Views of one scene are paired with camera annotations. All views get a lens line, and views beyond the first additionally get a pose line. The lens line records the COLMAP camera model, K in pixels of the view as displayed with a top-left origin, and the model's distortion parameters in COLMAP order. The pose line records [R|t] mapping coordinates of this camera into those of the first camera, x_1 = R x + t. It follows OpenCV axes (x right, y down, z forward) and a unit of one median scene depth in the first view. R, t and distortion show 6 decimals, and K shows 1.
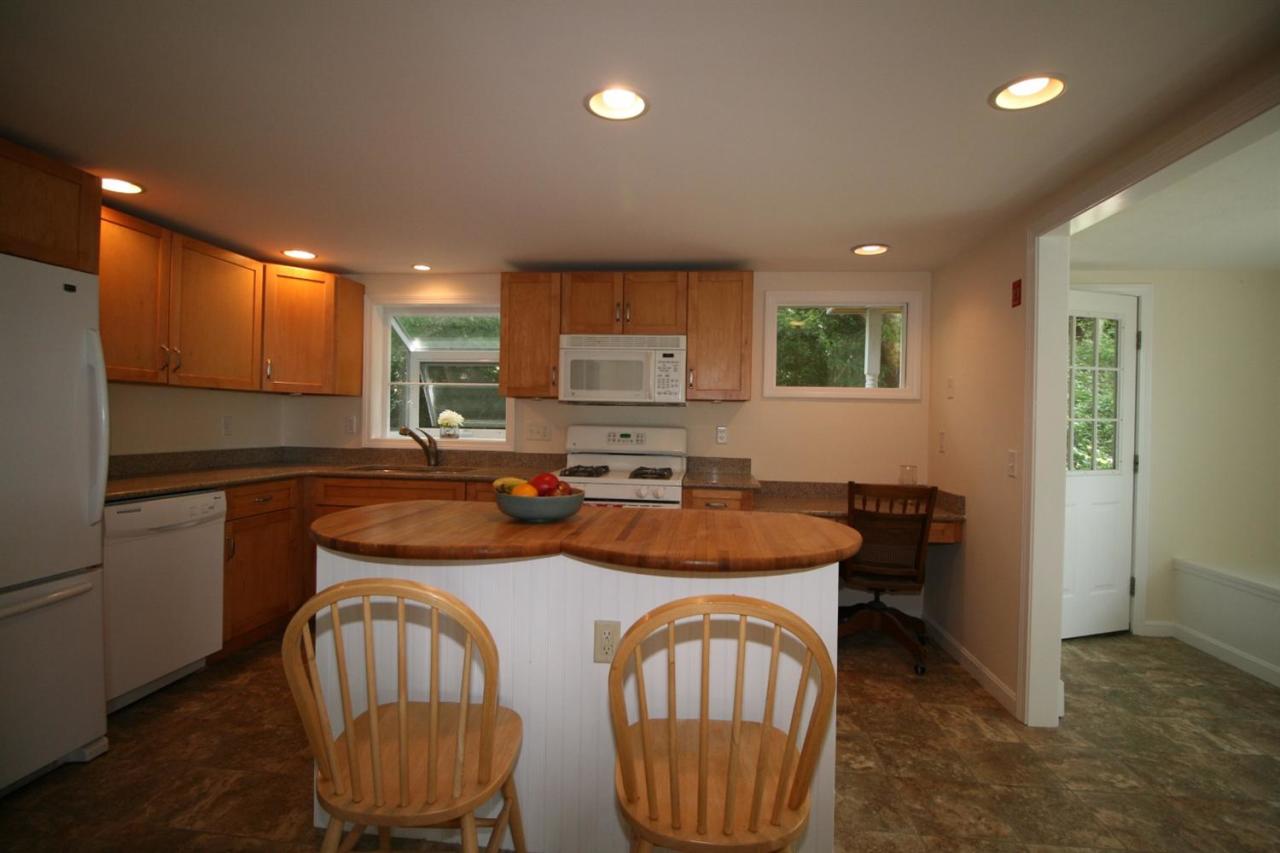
lens RADIAL K [[597.5, 0, 638.9], [0, 597.5, 428.2], [0, 0, 1]] dist [-0.017666, -0.004007]
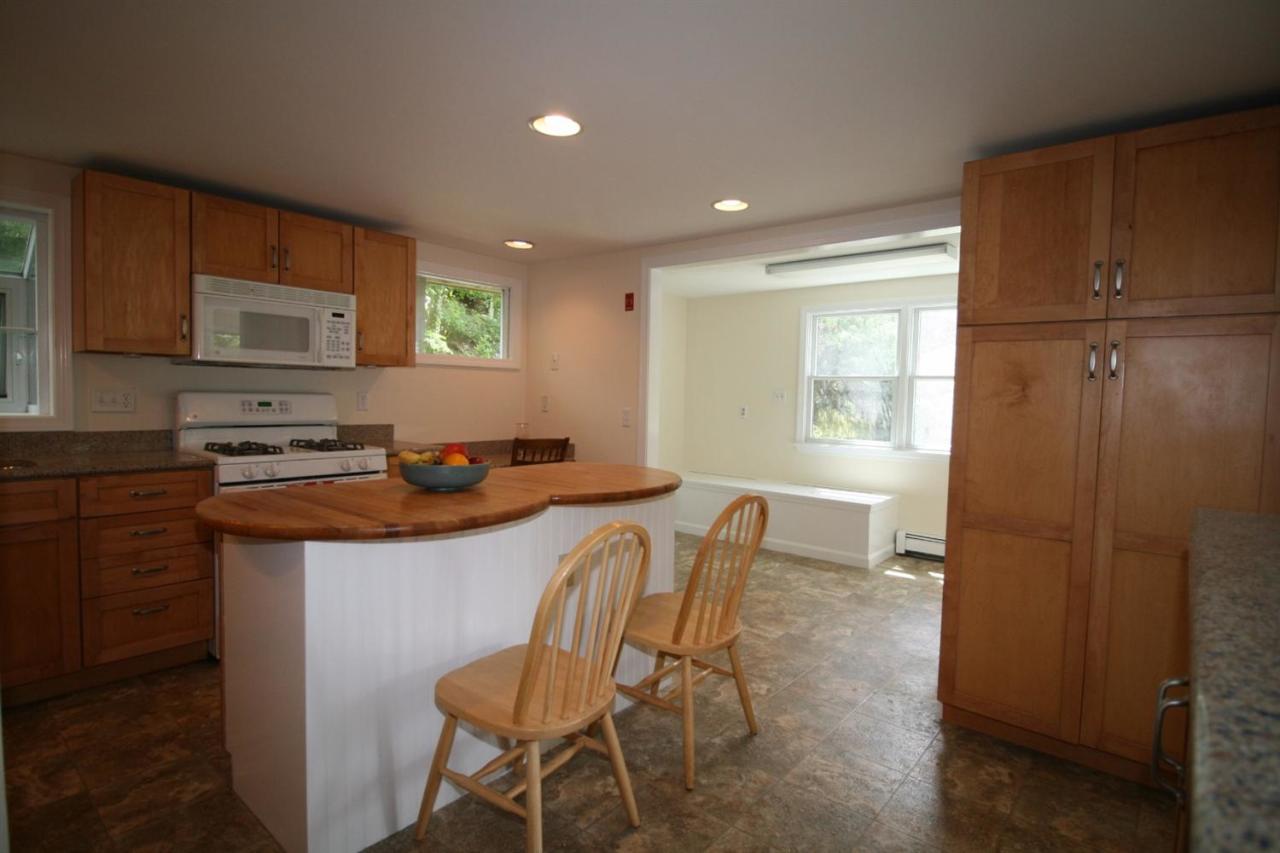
lens RADIAL K [[647.9, 0, 643.7], [0, 647.9, 423.2], [0, 0, 1]] dist [-0.005334, -0.000347]
pose [[0.538728, -0.049403, 0.841030, -0.538778], [-0.001368, 0.998227, 0.059513, -0.016437], [-0.842479, -0.033212, 0.537705, 0.068078]]
